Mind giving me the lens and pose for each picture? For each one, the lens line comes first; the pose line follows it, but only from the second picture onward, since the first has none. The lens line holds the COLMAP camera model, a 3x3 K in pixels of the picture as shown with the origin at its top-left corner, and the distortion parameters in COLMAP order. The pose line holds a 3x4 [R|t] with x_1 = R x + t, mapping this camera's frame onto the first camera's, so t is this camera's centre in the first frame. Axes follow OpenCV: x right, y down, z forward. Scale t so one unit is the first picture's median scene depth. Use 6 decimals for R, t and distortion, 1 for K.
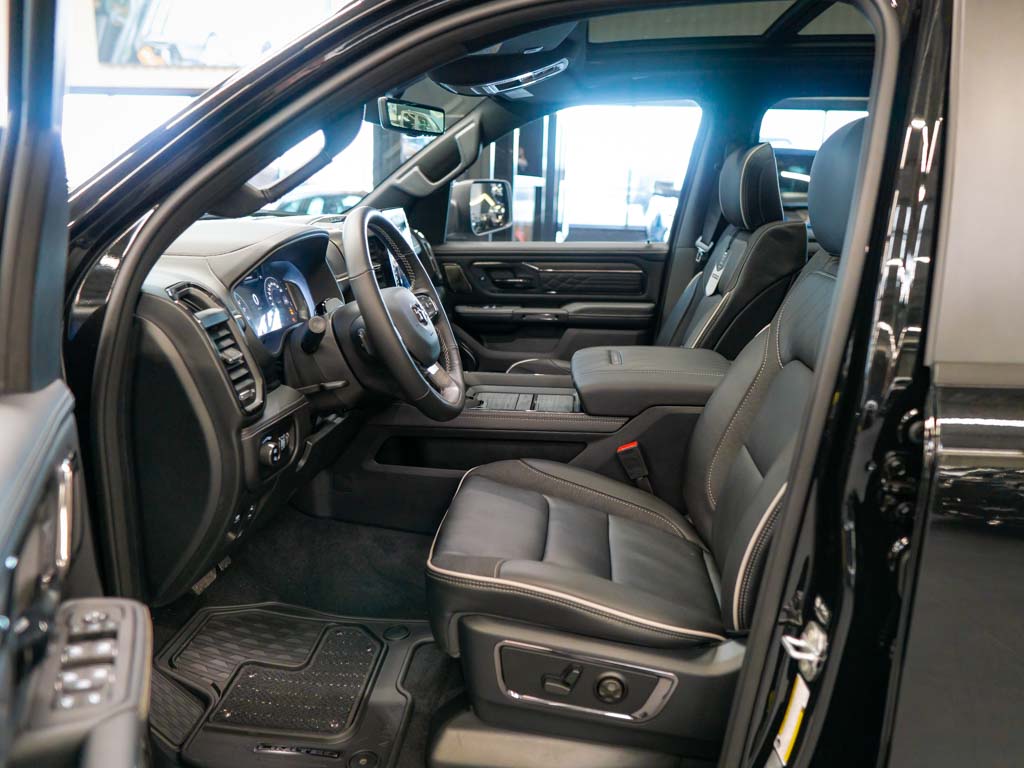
lens RADIAL K [[796.5, 0, 537.1], [0, 796.5, 377.1], [0, 0, 1]] dist [-0.004851, -0.011346]
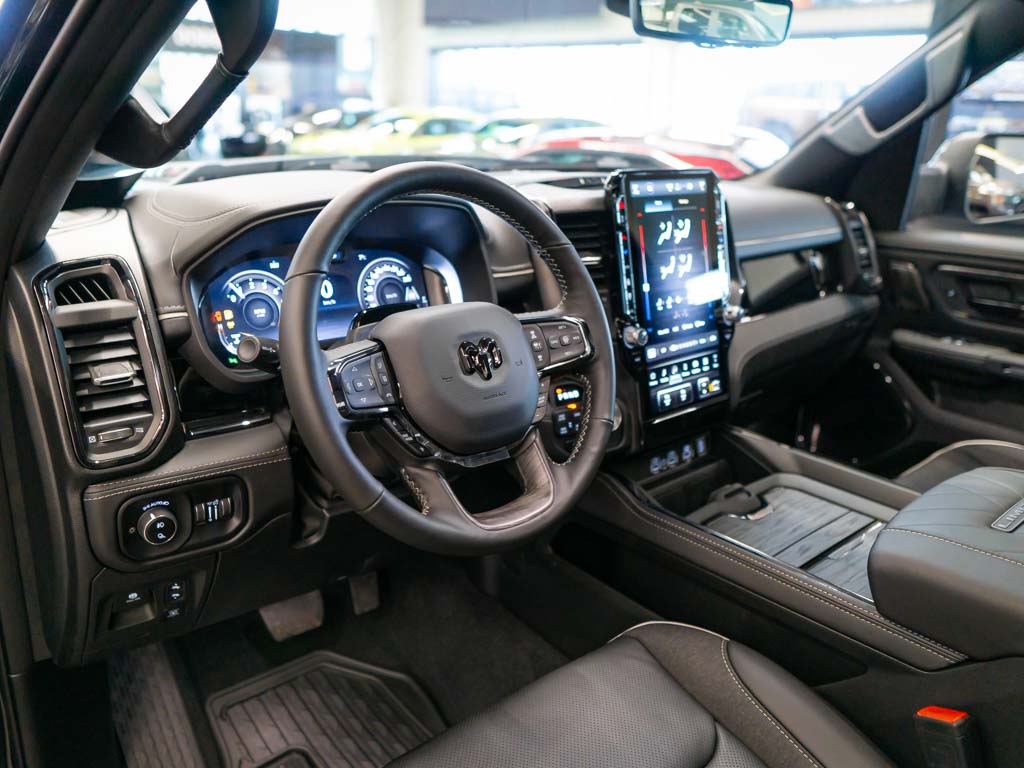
lens RADIAL K [[816.7, 0, 512.0], [0, 816.7, 384.0], [0, 0, 1]] dist [0.007488, -0.005843]
pose [[0.709097, 0.222290, -0.669155, 0.208274], [-0.188405, 0.974234, 0.123984, -0.109247], [0.679474, 0.038156, 0.732707, 0.472669]]
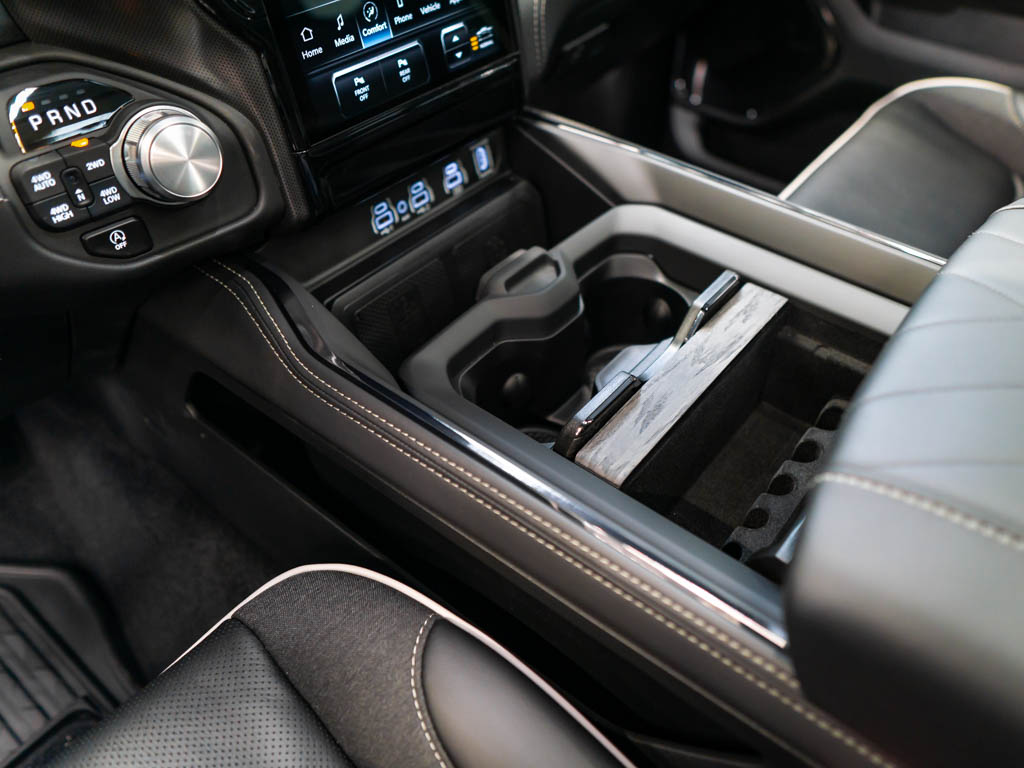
lens RADIAL K [[796.5, 0, 537.1], [0, 796.5, 377.1], [0, 0, 1]] dist [-0.004851, -0.011346]
pose [[0.821969, 0.380788, -0.423518, 0.064114], [-0.132751, 0.851239, 0.507711, -0.102863], [0.553845, -0.361100, 0.750241, 0.840015]]
